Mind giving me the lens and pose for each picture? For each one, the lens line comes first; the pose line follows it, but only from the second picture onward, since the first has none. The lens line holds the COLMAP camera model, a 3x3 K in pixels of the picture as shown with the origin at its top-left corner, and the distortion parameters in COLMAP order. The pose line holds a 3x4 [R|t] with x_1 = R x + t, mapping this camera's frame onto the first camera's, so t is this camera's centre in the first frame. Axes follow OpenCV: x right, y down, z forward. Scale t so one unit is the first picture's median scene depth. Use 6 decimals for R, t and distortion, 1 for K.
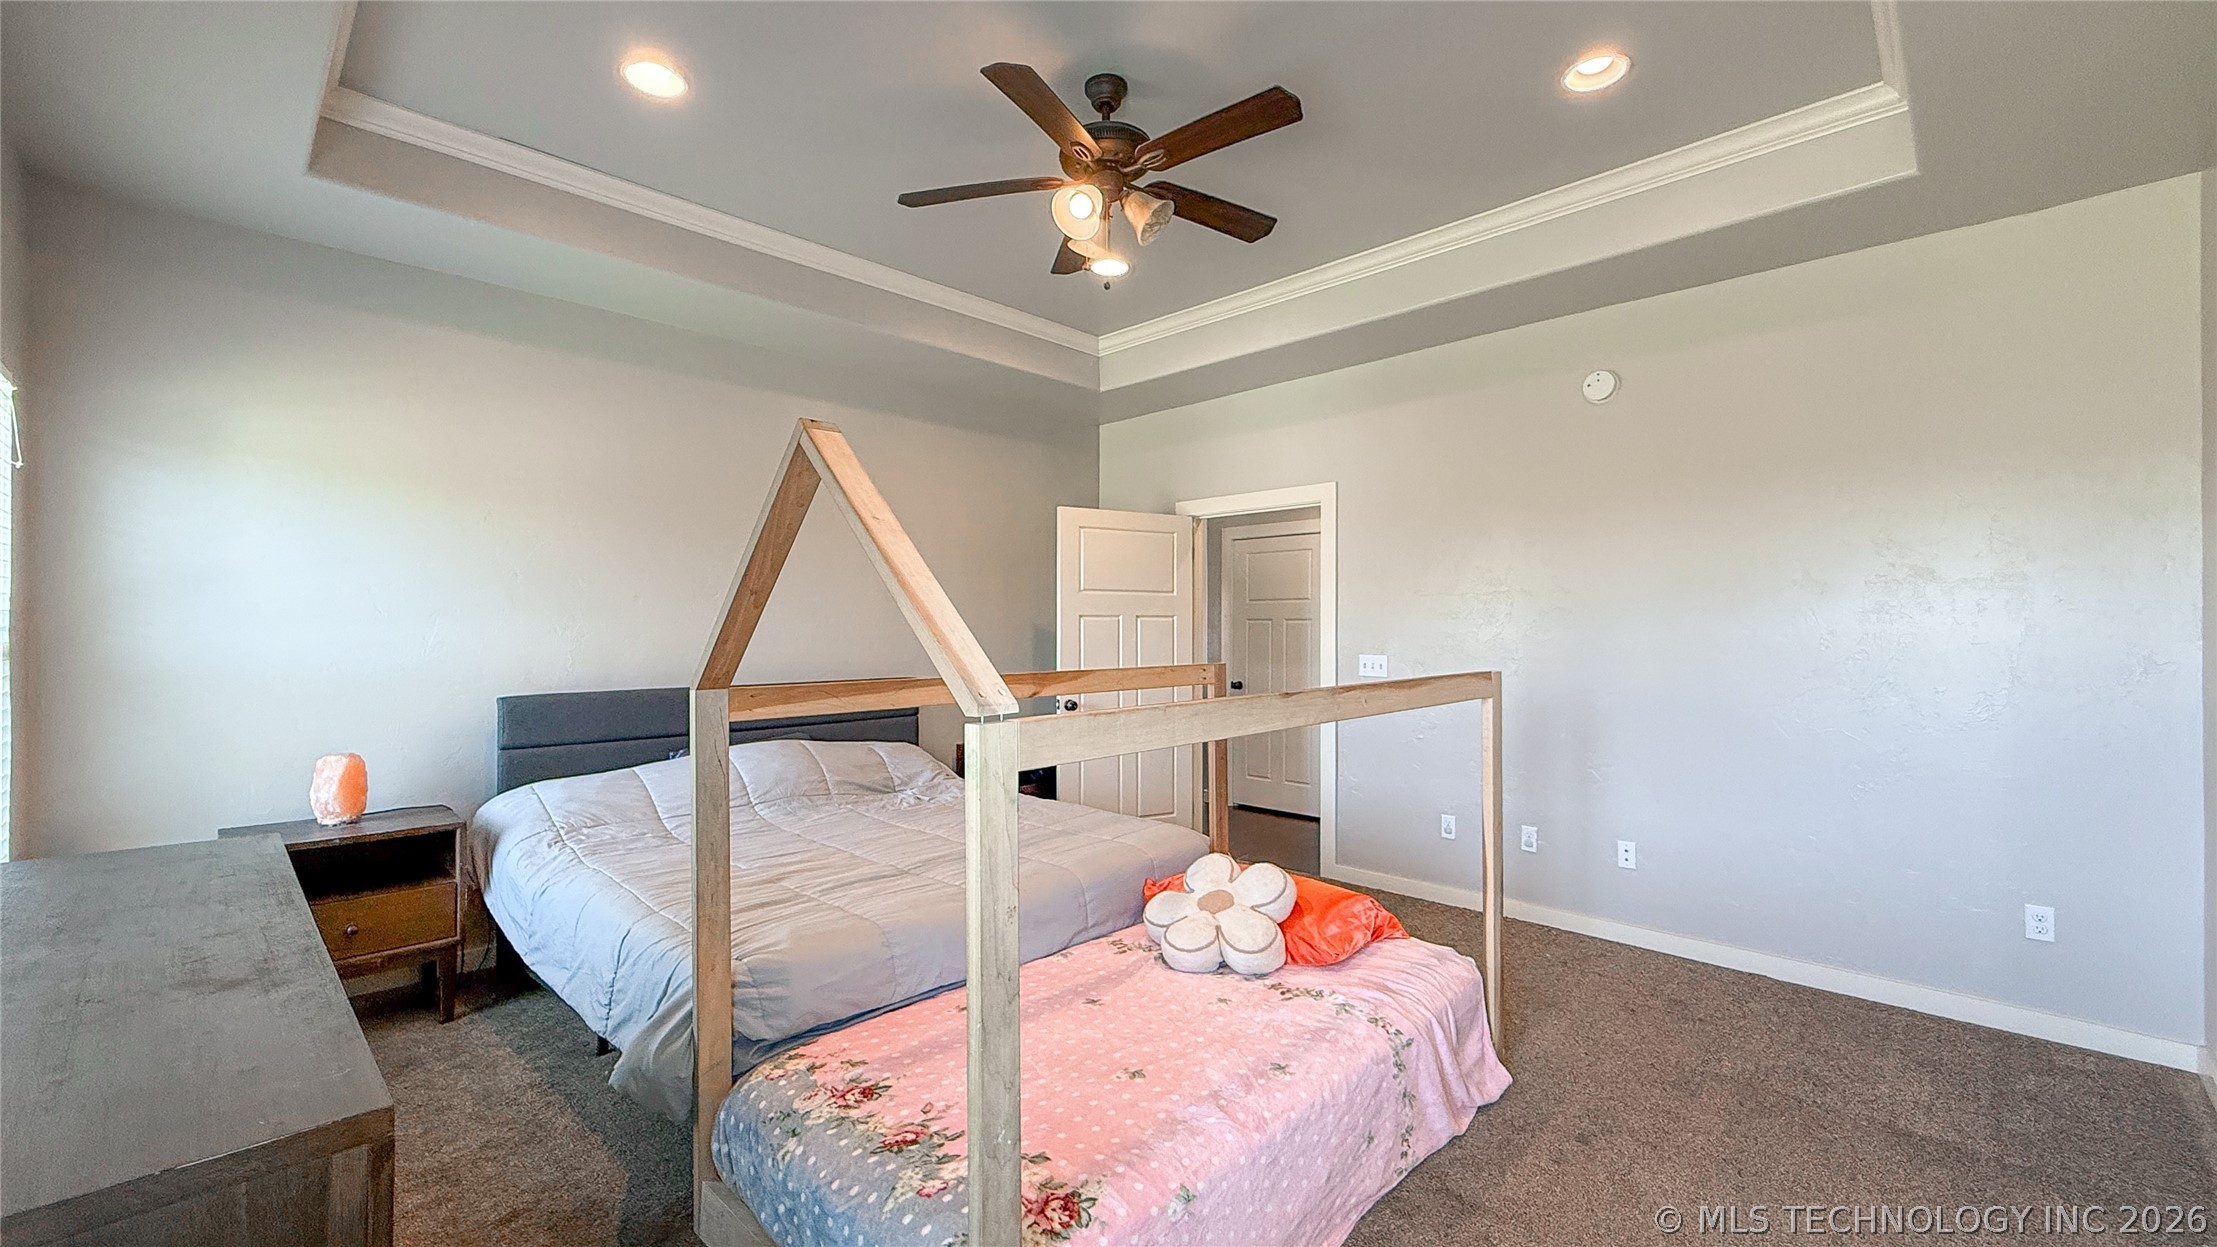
lens RADIAL K [[890.6, 0, 1092.9], [0, 890.6, 627.3], [0, 0, 1]] dist [-0.001633, 0.000932]
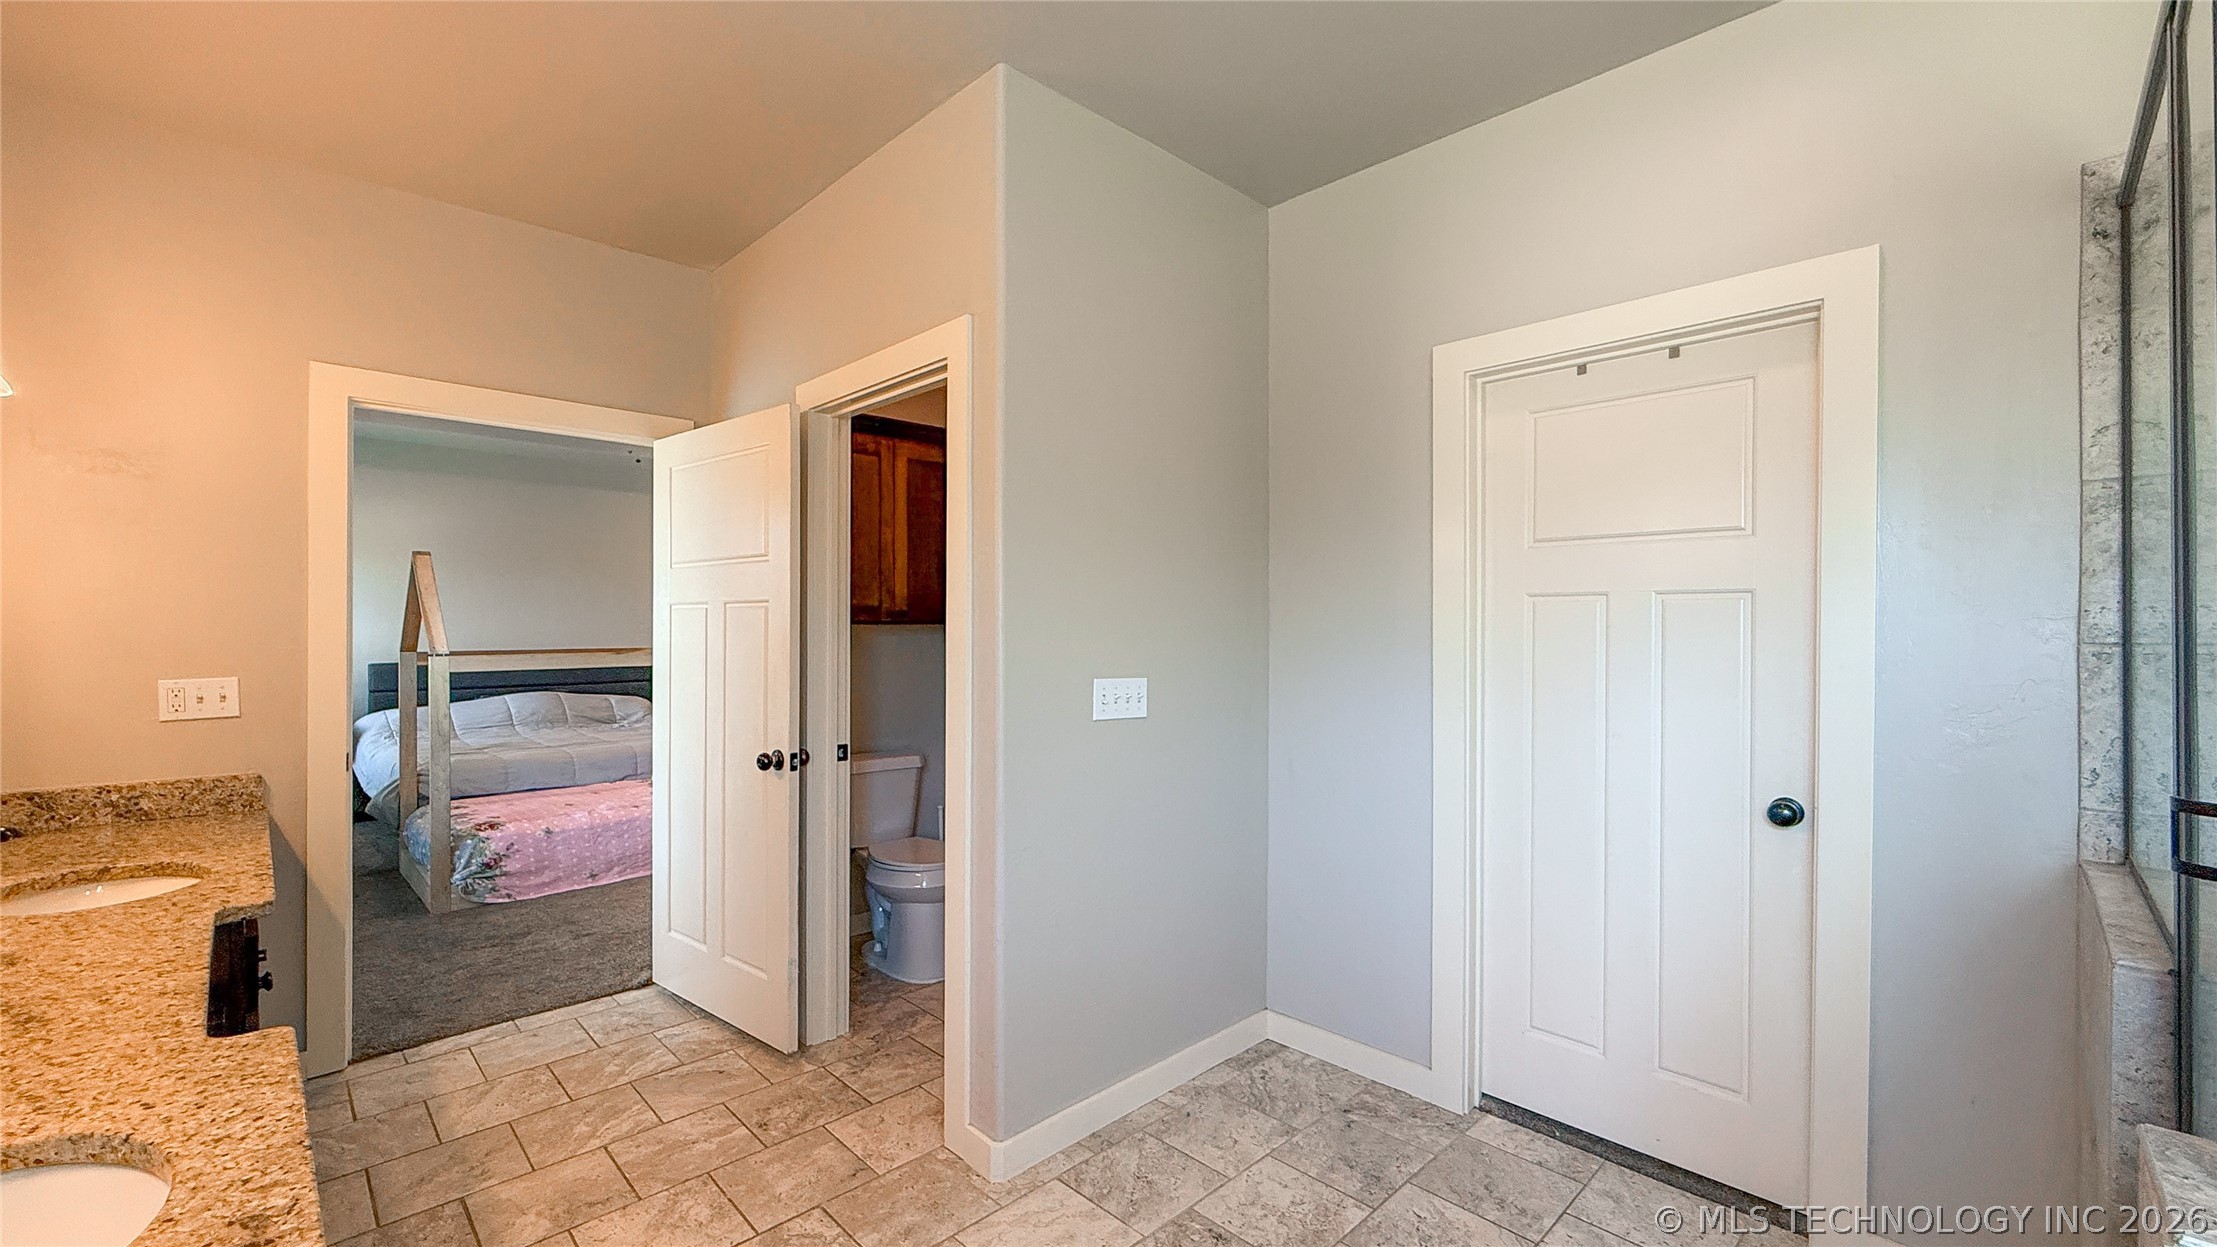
lens RADIAL K [[890.6, 0, 1096.7], [0, 890.6, 626.7], [0, 0, 1]] dist [-0.001633, 0.000932]
pose [[0.999896, 0.002667, -0.014161, 0.762492], [-0.002632, 0.999993, 0.002476, -0.005110], [0.014167, -0.002439, 0.999897, -0.721050]]
